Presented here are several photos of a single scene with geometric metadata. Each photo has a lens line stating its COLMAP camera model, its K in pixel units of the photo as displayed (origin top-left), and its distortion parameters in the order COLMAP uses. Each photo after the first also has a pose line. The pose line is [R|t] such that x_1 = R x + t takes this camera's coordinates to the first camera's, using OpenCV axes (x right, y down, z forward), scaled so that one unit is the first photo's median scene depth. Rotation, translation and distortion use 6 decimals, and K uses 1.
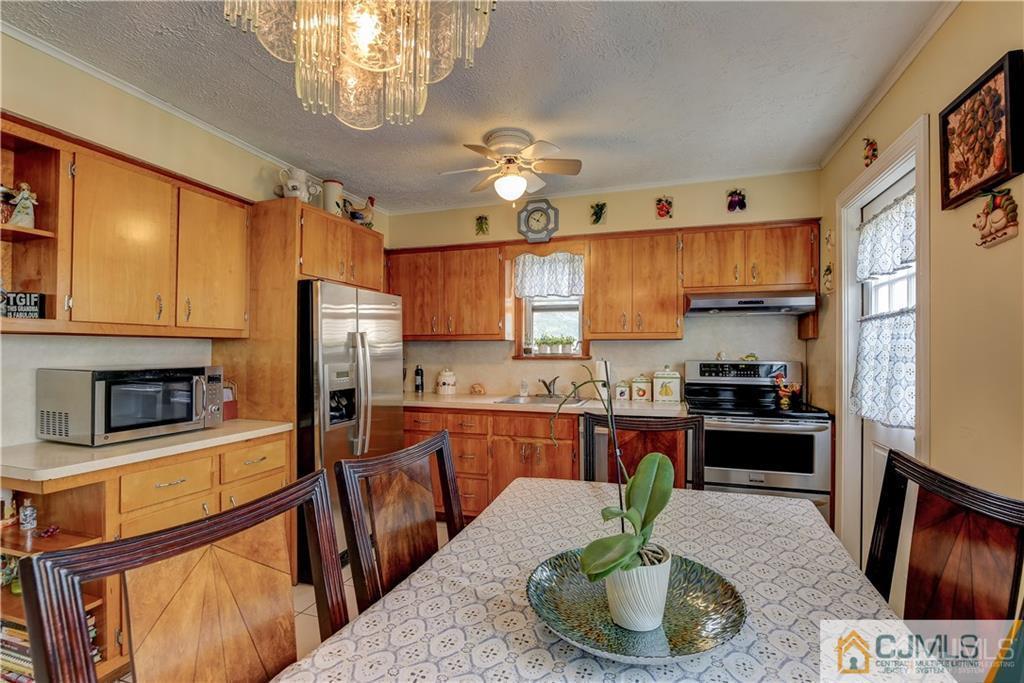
lens RADIAL K [[463.1, 0, 524.2], [0, 463.1, 350.2], [0, 0, 1]] dist [-0.024762, 0.001624]
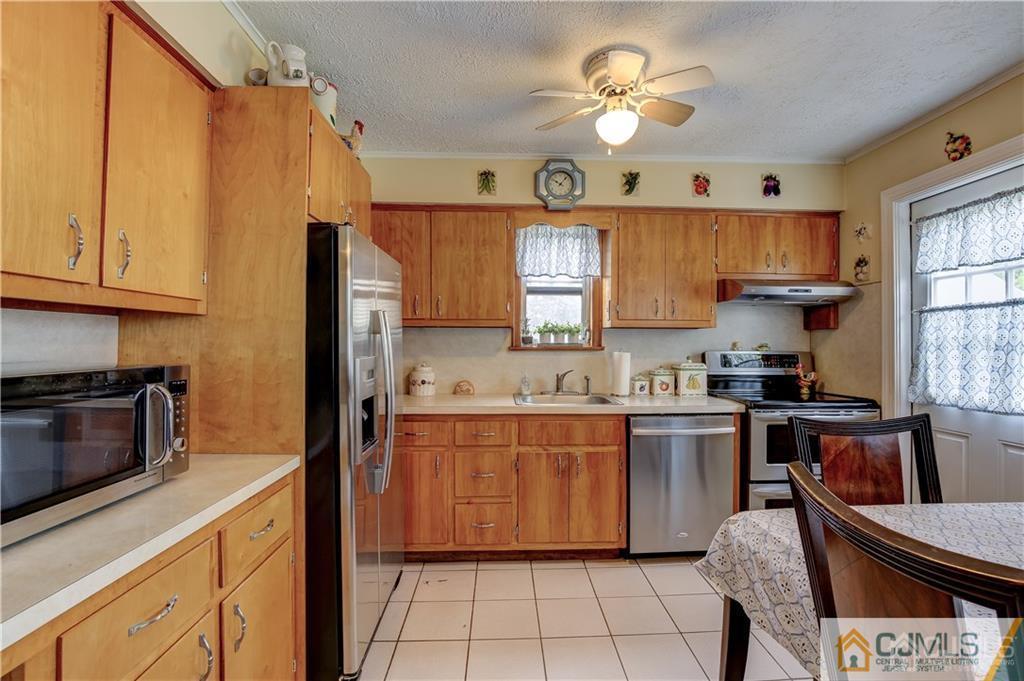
lens RADIAL K [[463.1, 0, 521.2], [0, 463.1, 342.0], [0, 0, 1]] dist [-0.024762, 0.001624]
pose [[0.940219, 0.003113, 0.340557, -0.344227], [-0.003290, 0.999995, -0.000055, 0.005298], [-0.340556, -0.001069, 0.940224, 0.257945]]
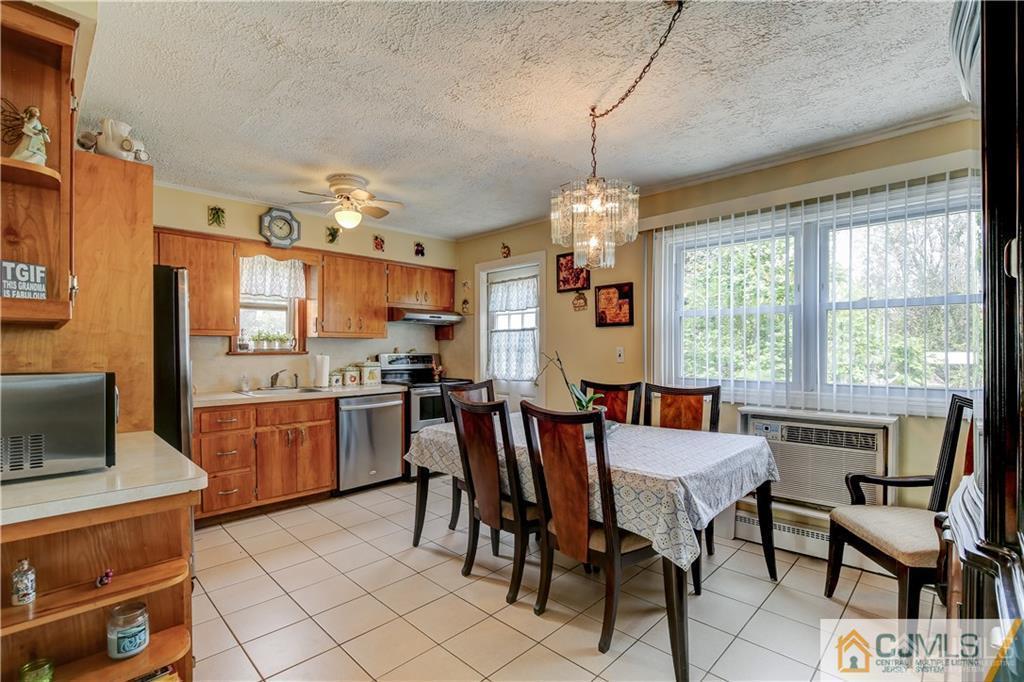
lens RADIAL K [[463.1, 0, 511.6], [0, 463.1, 354.5], [0, 0, 1]] dist [-0.024762, 0.001624]
pose [[0.451463, -0.014302, 0.892175, -0.753869], [-0.003390, 0.999837, 0.017744, -0.001383], [-0.892283, -0.011036, 0.451341, 0.015551]]
